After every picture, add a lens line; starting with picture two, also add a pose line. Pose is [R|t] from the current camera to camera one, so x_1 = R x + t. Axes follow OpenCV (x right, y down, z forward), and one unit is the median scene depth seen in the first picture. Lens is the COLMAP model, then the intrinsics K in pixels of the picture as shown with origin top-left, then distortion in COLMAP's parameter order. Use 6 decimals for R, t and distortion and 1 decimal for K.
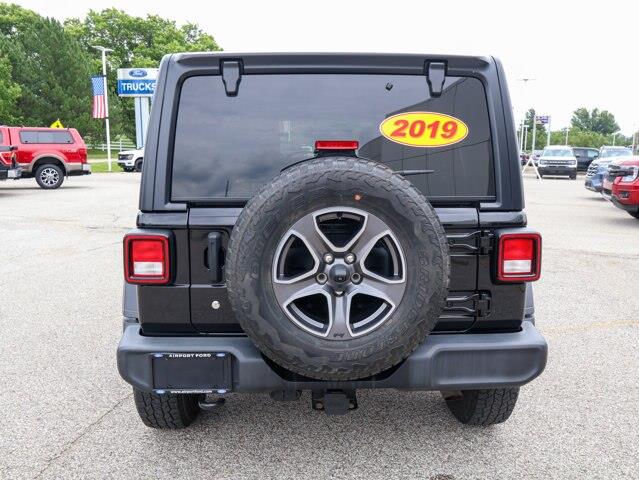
lens RADIAL K [[579.0, 0, 319.5], [0, 579.0, 240.0], [0, 0, 1]] dist [-0.006605, 0.016819]
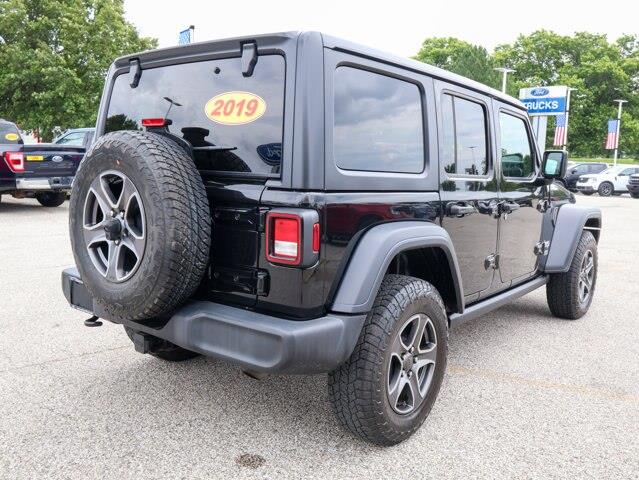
lens RADIAL K [[579.0, 0, 319.5], [0, 579.0, 240.0], [0, 0, 1]] dist [-0.006605, 0.016819]
pose [[0.754464, 0.109310, -0.647175, 0.884512], [-0.133029, 0.991036, 0.012307, 0.011381], [0.642719, 0.076808, 0.762242, 0.278374]]
